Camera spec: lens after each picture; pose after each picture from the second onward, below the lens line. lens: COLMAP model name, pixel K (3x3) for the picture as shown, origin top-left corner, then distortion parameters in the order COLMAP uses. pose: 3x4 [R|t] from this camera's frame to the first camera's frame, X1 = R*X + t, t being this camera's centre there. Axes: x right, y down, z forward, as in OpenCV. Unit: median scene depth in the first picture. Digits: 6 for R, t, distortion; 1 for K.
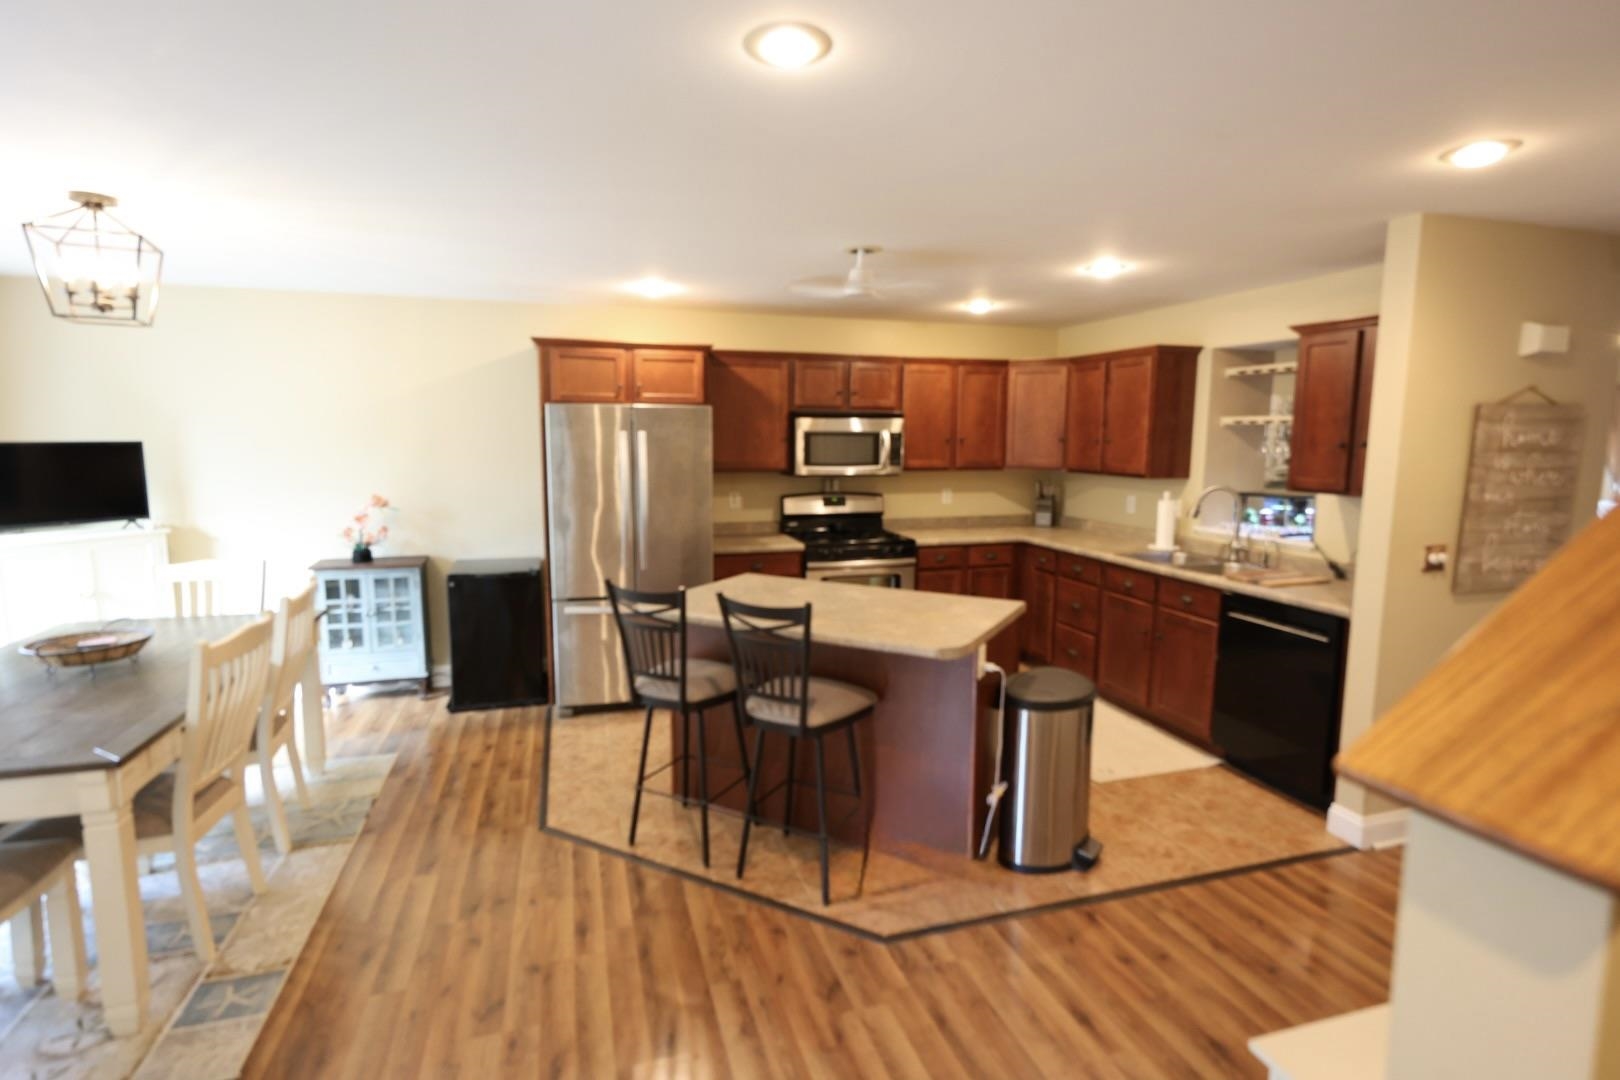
lens RADIAL K [[790.5, 0, 813.4], [0, 790.5, 541.4], [0, 0, 1]] dist [-0.000722, 0.000019]
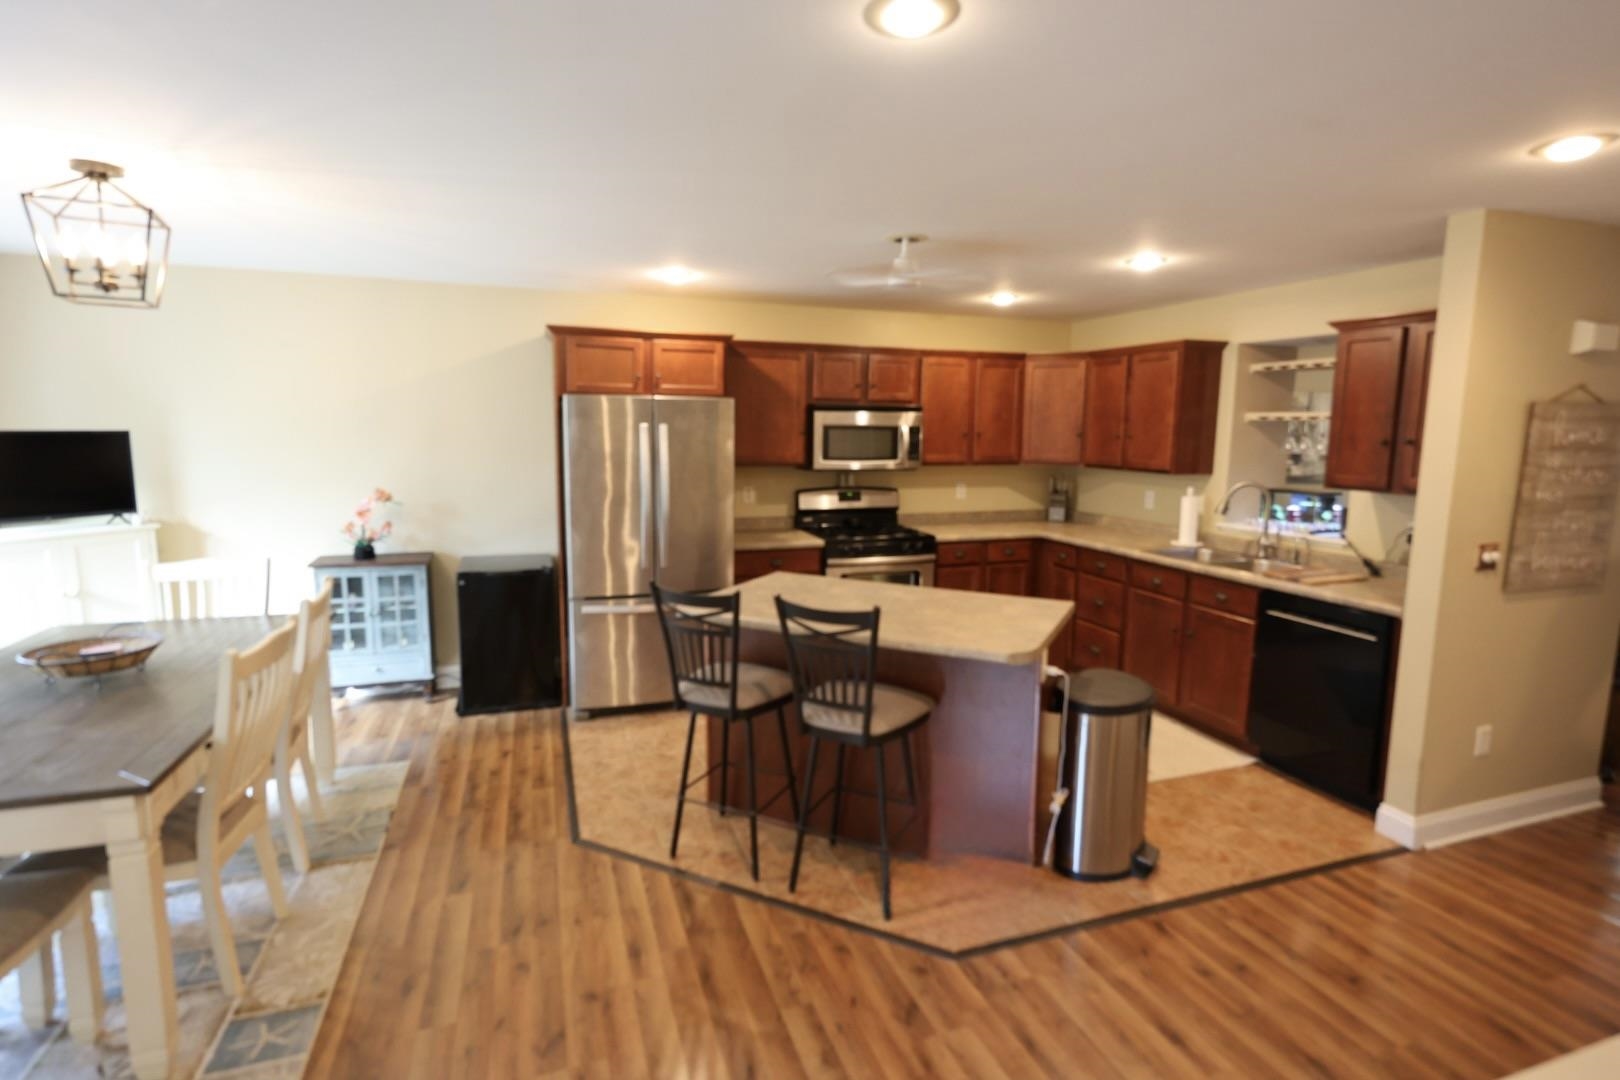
lens RADIAL K [[789.2, 0, 817.4], [0, 789.2, 537.4], [0, 0, 1]] dist [-0.003967, 0.000174]
pose [[0.999235, 0.000241, 0.039106, -0.067220], [-0.000431, 0.999988, 0.004846, -0.005476], [-0.039104, -0.004859, 0.999223, 0.030992]]
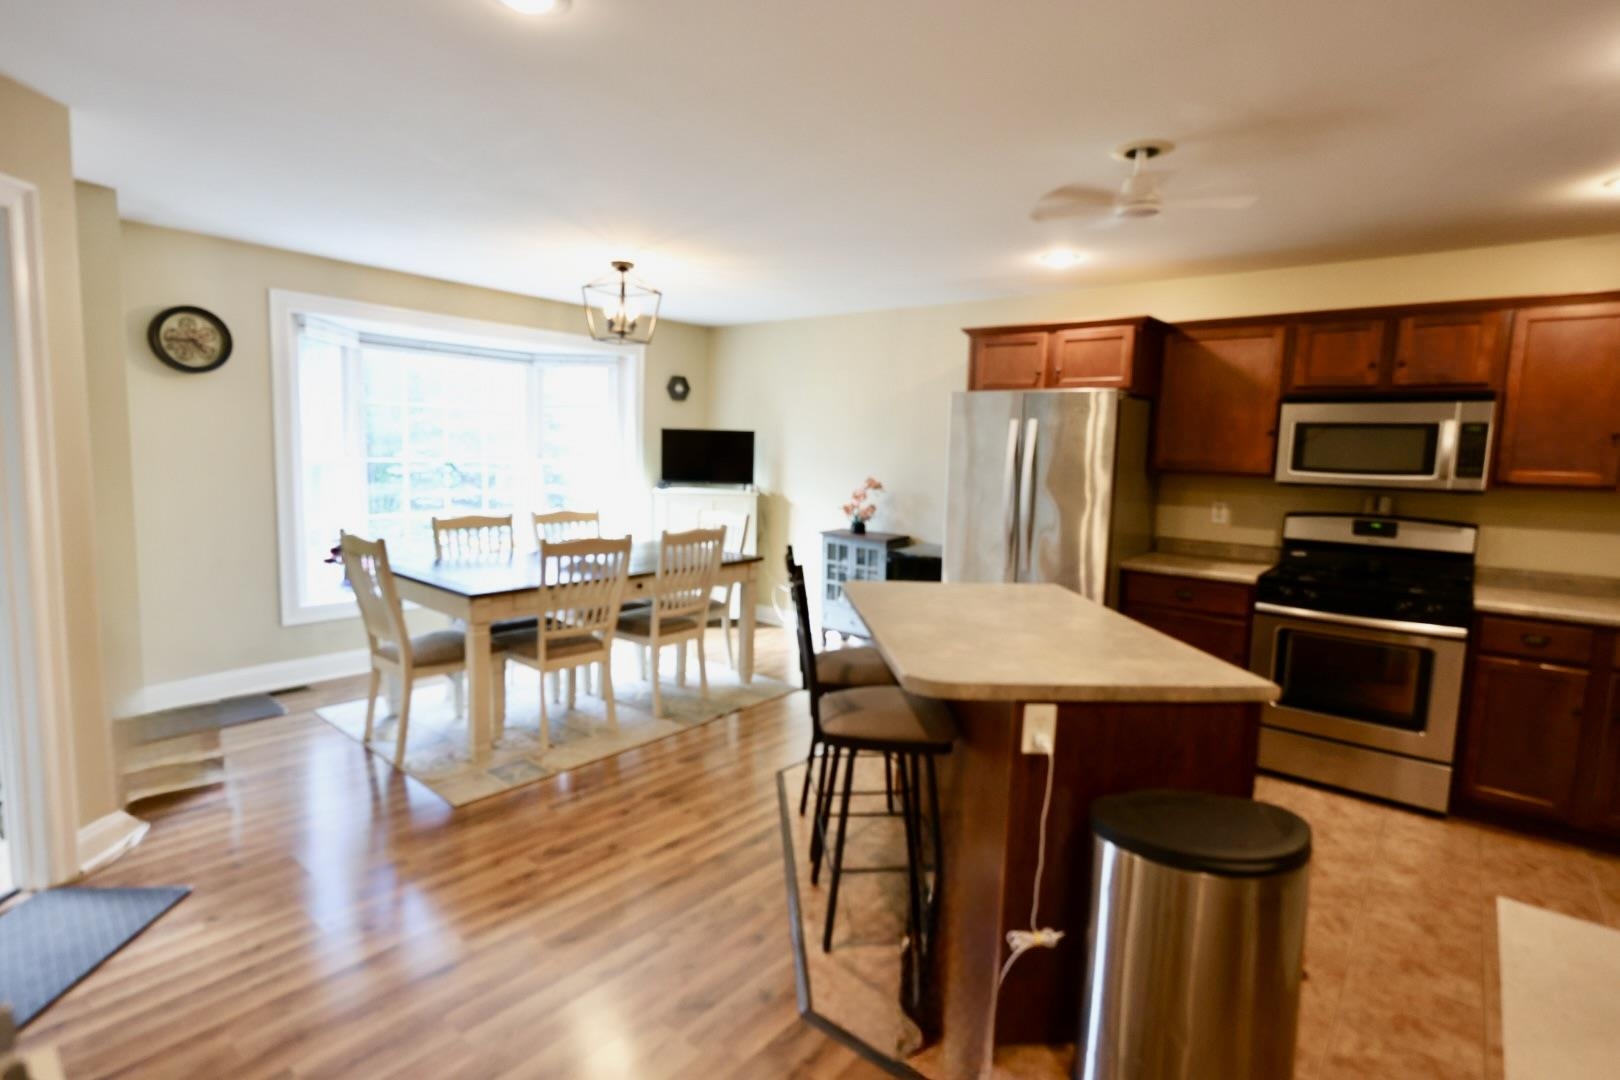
lens RADIAL K [[788.9, 0, 816.4], [0, 788.9, 528.0], [0, 0, 1]] dist [-0.002607, 0.001179]
pose [[0.550695, 0.094858, -0.829299, 0.415702], [-0.138924, 0.990080, 0.020997, 0.001670], [0.823065, 0.103647, 0.558410, 0.303404]]
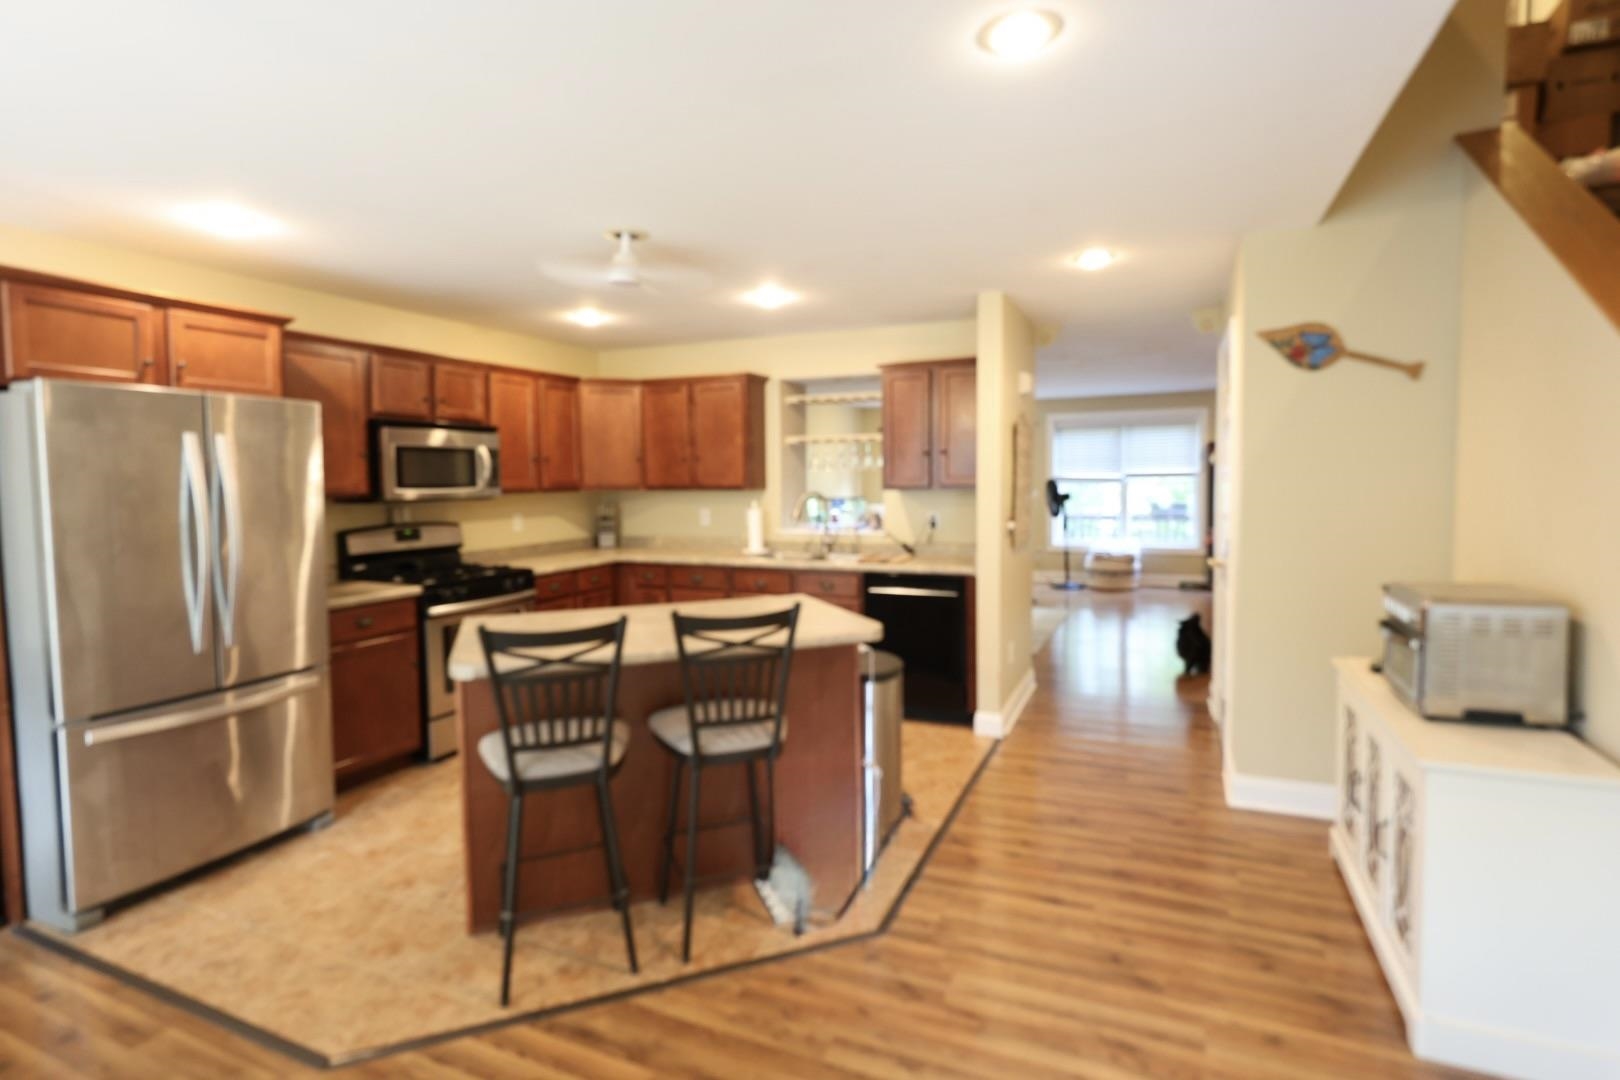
lens RADIAL K [[788.9, 0, 816.4], [0, 788.9, 528.0], [0, 0, 1]] dist [-0.002607, 0.001179]
pose [[0.653165, -0.060673, 0.754781, -0.396387], [0.115297, 0.993131, -0.019942, 0.008646], [-0.748387, 0.100049, 0.655673, 0.215409]]
